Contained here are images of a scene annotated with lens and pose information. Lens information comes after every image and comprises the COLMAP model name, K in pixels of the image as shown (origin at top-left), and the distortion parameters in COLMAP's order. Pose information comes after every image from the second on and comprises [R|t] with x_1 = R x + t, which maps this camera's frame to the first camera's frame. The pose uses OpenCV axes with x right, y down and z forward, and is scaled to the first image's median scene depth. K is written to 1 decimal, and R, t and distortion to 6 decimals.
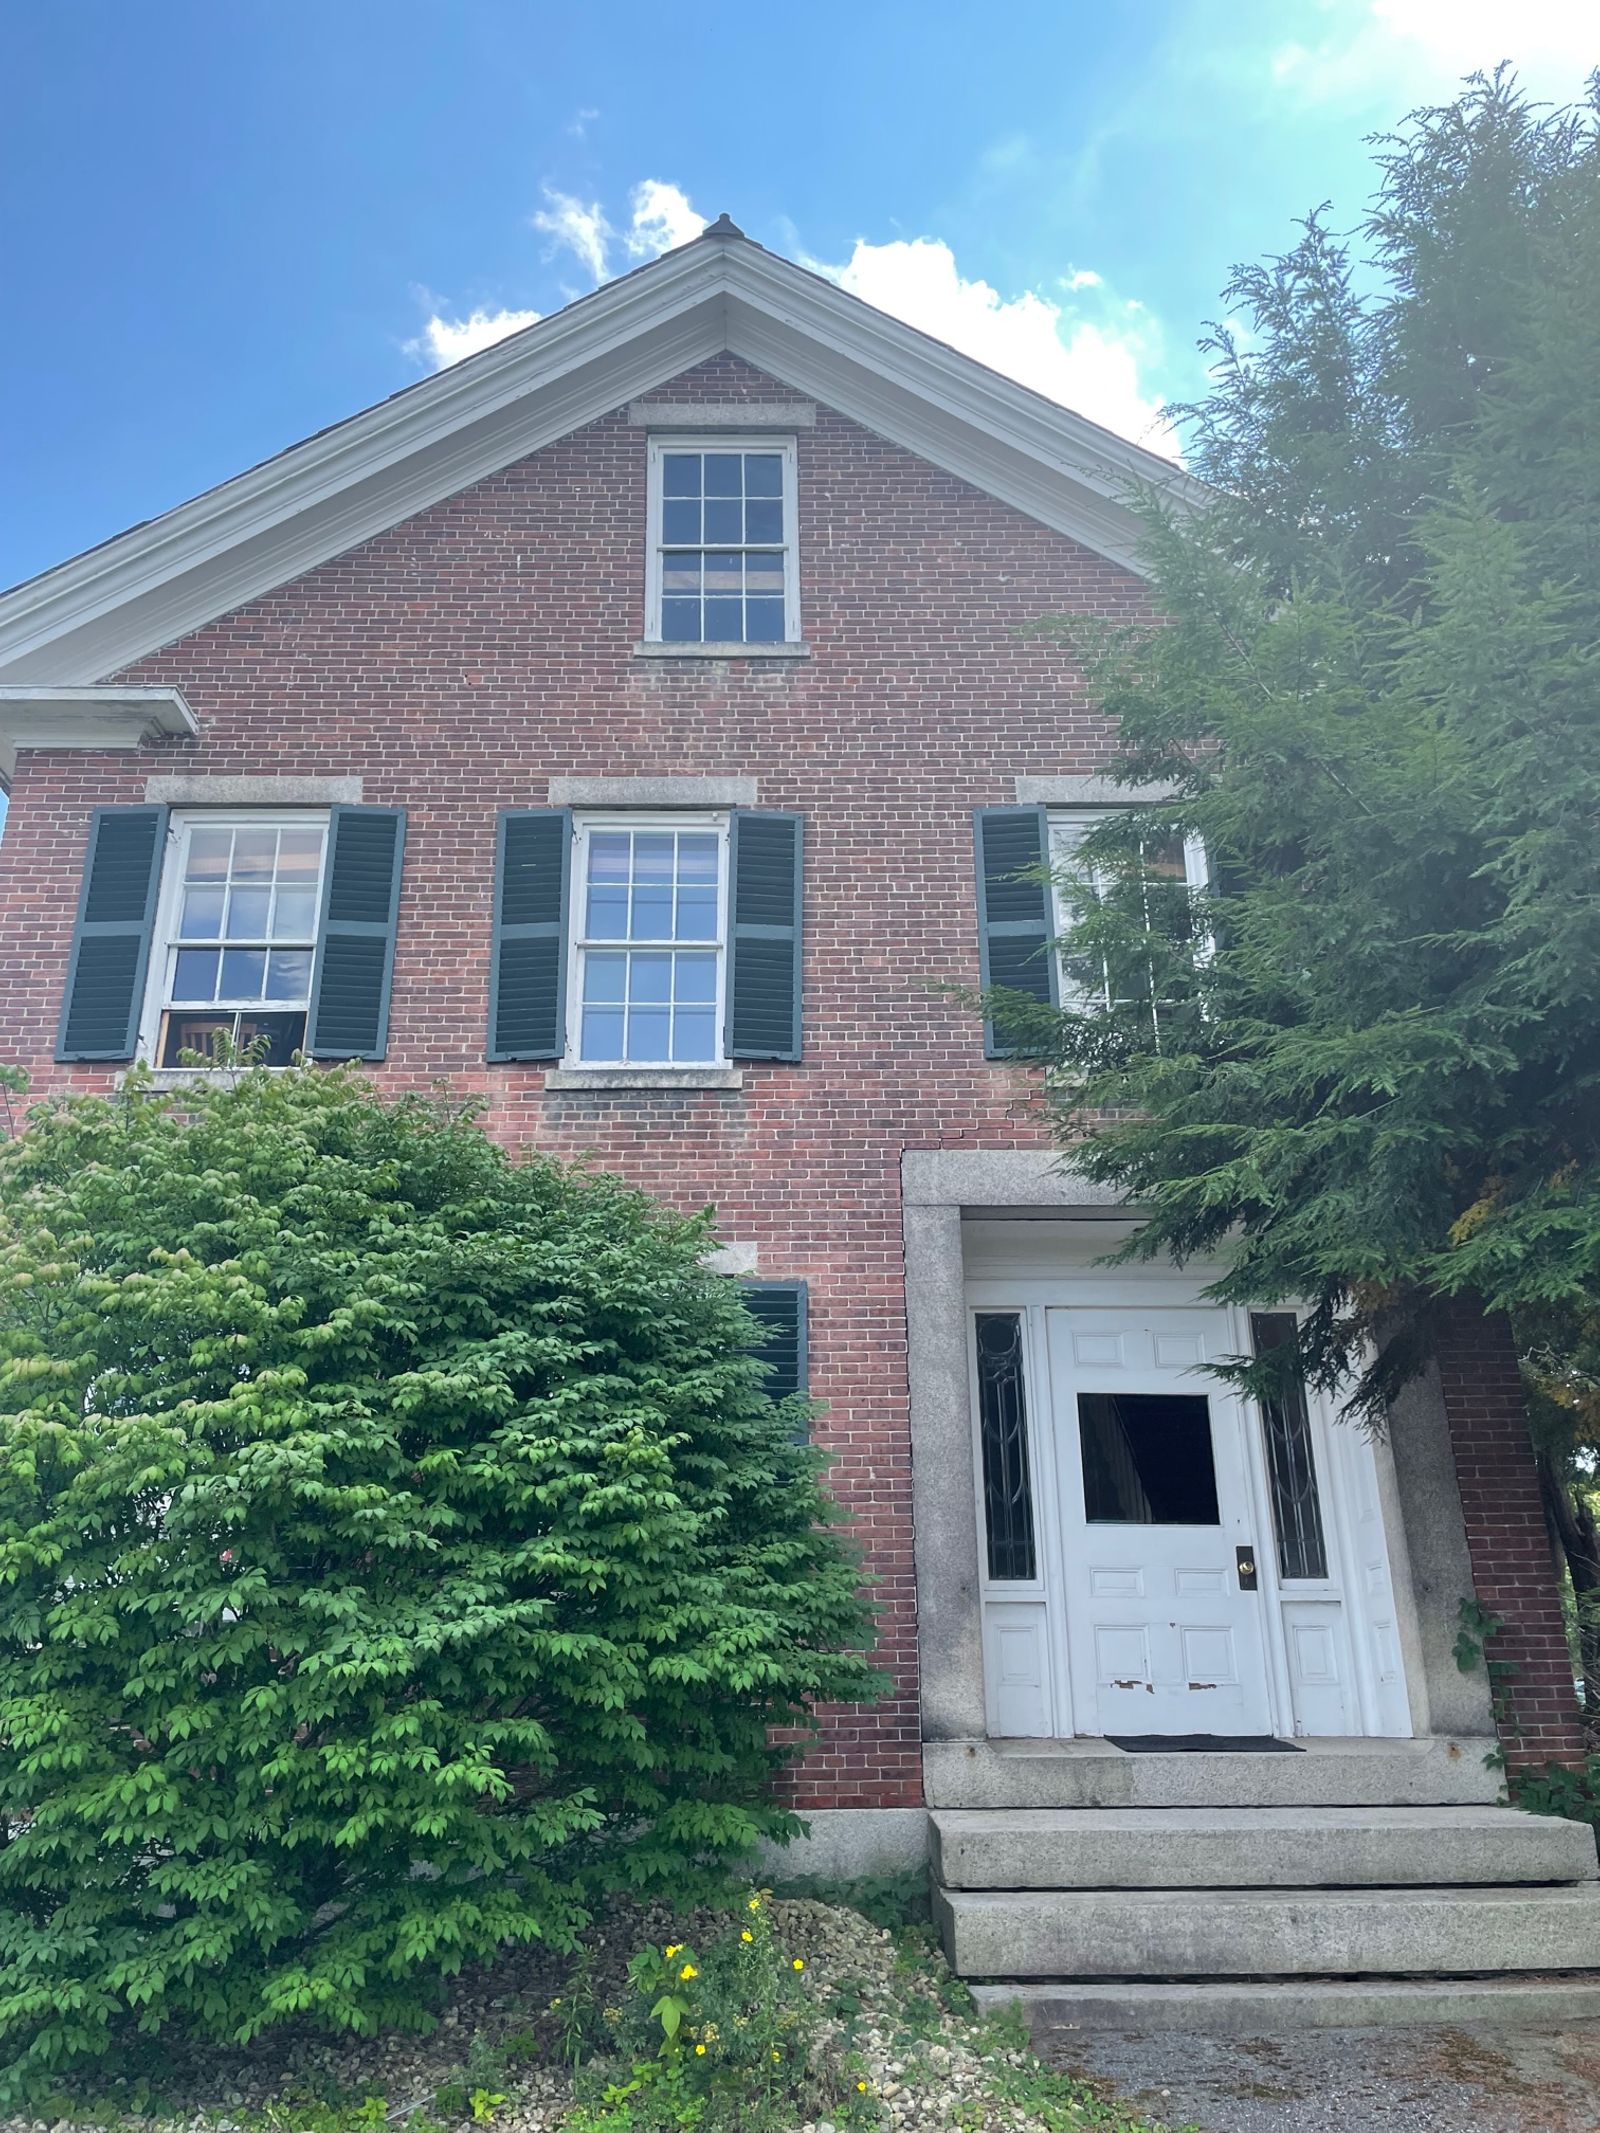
lens RADIAL K [[1604.6, 0, 803.9], [0, 1604.6, 1062.8], [0, 0, 1]] dist [0.087086, -0.107538]
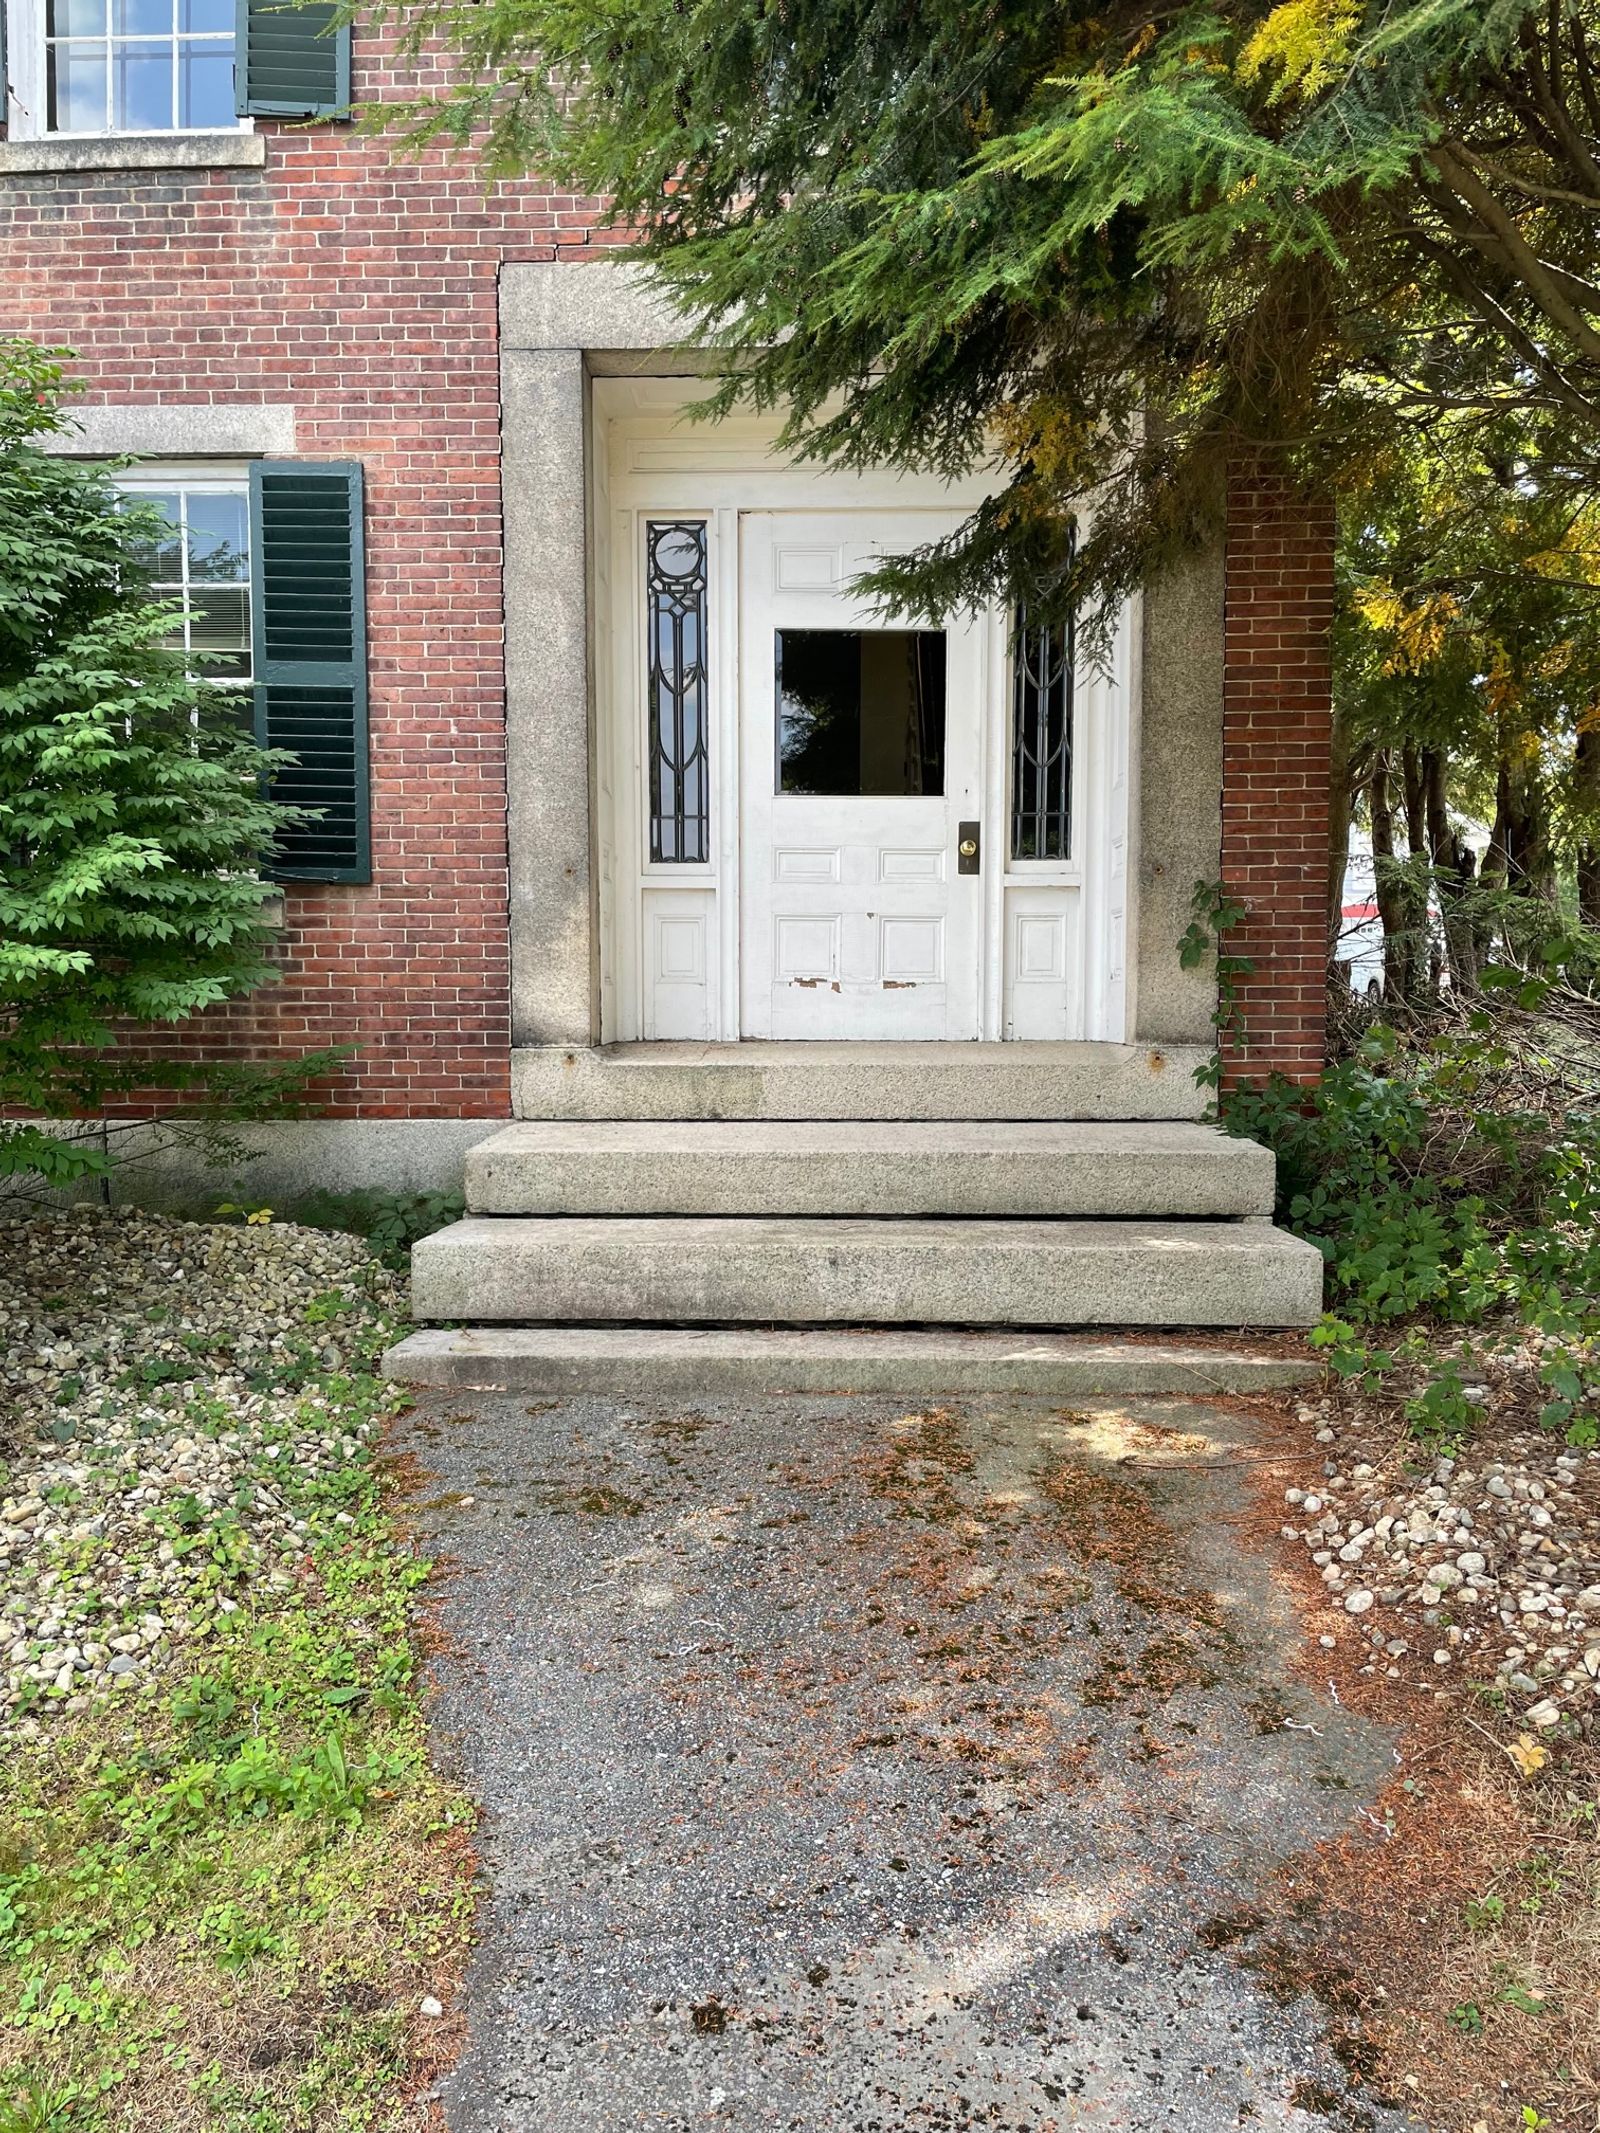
lens RADIAL K [[1604.6, 0, 803.9], [0, 1604.6, 1062.8], [0, 0, 1]] dist [0.087086, -0.107538]
pose [[0.998959, 0.010262, -0.044458, 0.230527], [0.008969, 0.911202, 0.411861, 0.081783], [0.044737, -0.411831, 0.910161, 0.235073]]
